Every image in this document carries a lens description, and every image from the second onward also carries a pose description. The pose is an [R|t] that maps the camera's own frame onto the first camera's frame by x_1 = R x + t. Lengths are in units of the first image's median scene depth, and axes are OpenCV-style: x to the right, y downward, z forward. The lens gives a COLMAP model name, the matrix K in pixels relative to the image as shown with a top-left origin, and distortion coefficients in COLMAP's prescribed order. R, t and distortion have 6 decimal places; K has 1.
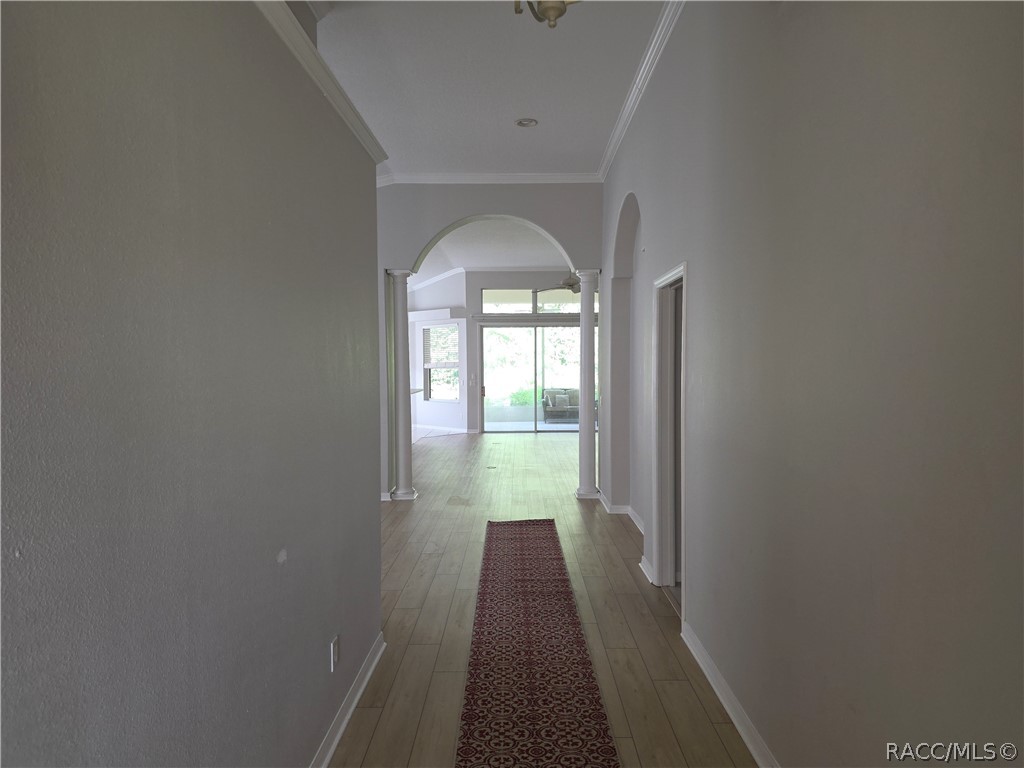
lens RADIAL K [[677.1, 0, 519.8], [0, 677.1, 392.0], [0, 0, 1]] dist [0.088346, -0.080805]
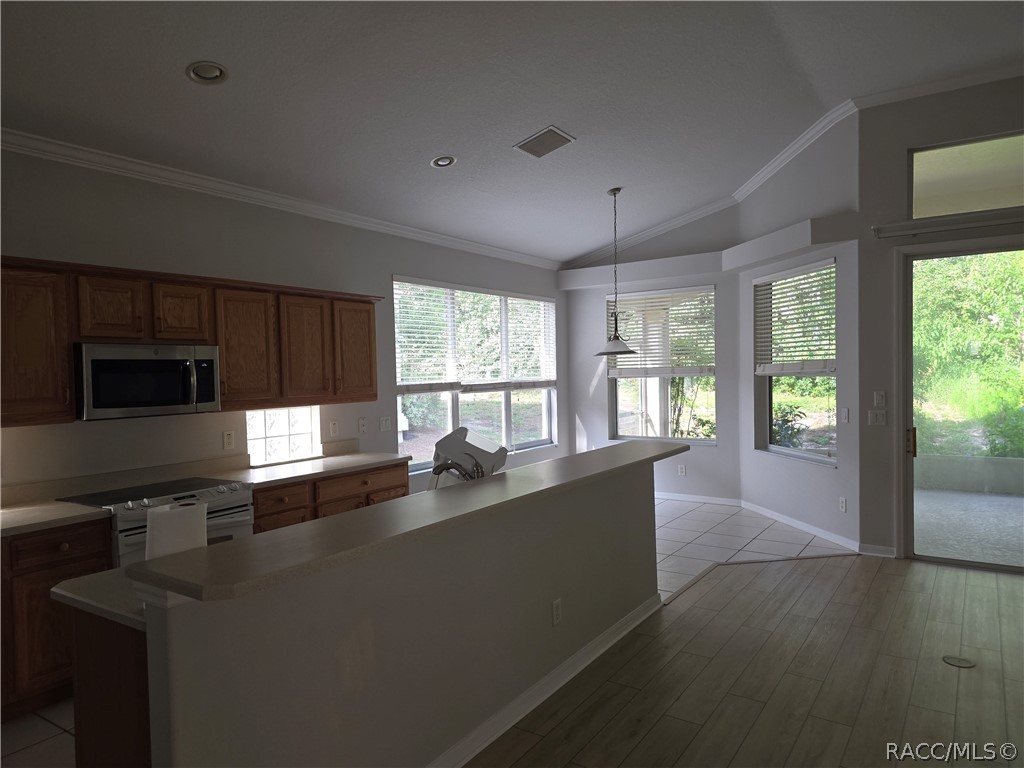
lens RADIAL K [[677.1, 0, 519.8], [0, 677.1, 392.0], [0, 0, 1]] dist [0.088346, -0.080805]
pose [[0.830541, 0.005971, -0.556926, -0.023260], [-0.005604, 0.999982, 0.002364, -0.026283], [0.556930, 0.001157, 0.830559, 0.587989]]
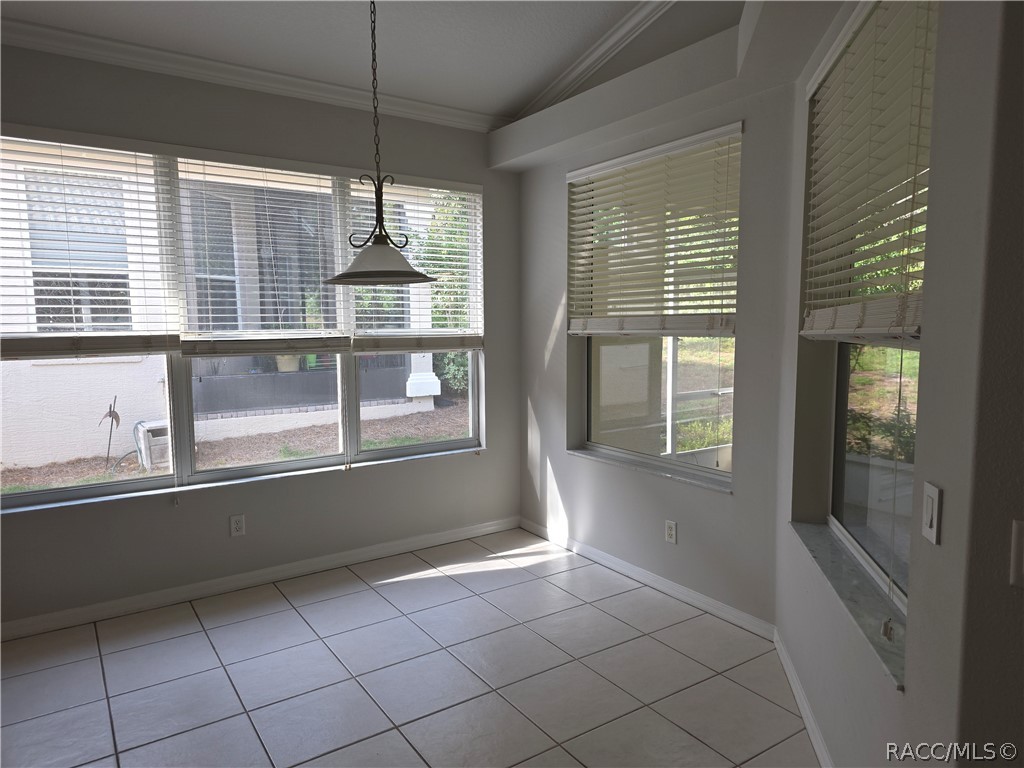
lens RADIAL K [[677.1, 0, 519.8], [0, 677.1, 392.0], [0, 0, 1]] dist [0.088346, -0.080805]
pose [[0.563034, 0.092072, -0.821289, -0.040196], [-0.035627, 0.995555, 0.087184, -0.036963], [0.825665, -0.019828, 0.563812, 0.901000]]
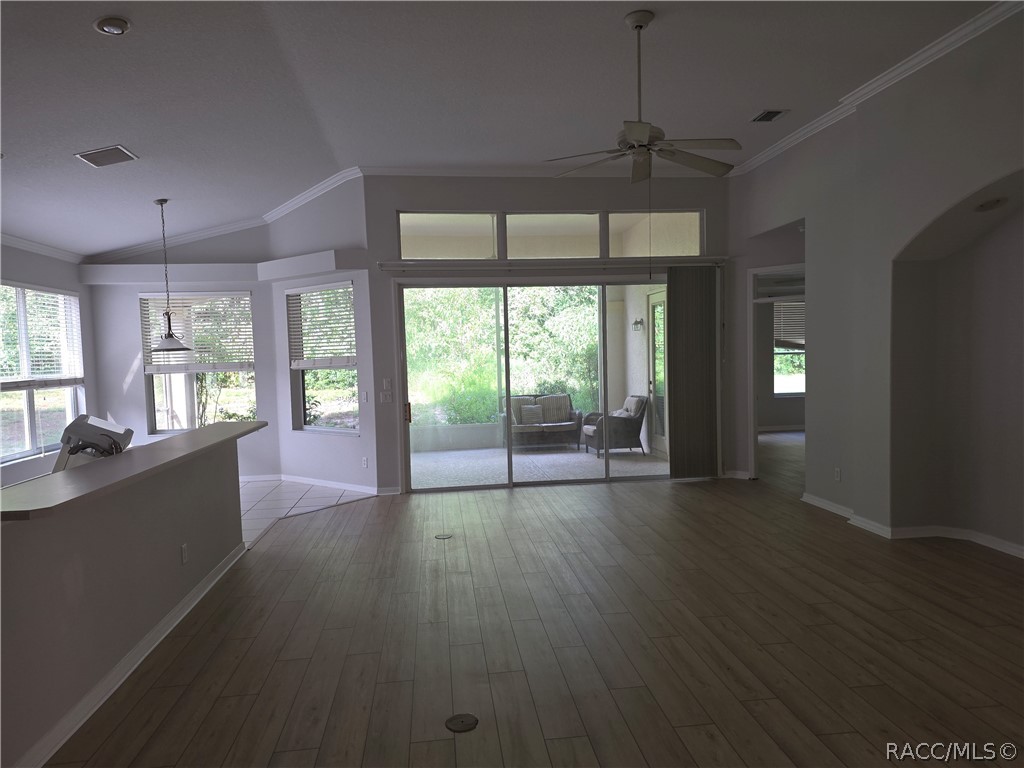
lens RADIAL K [[677.1, 0, 519.8], [0, 677.1, 392.0], [0, 0, 1]] dist [0.088346, -0.080805]
pose [[0.992087, -0.029825, 0.121956, -0.031659], [0.028320, 0.999500, 0.014059, -0.021266], [-0.122314, -0.010494, 0.992436, 0.478683]]
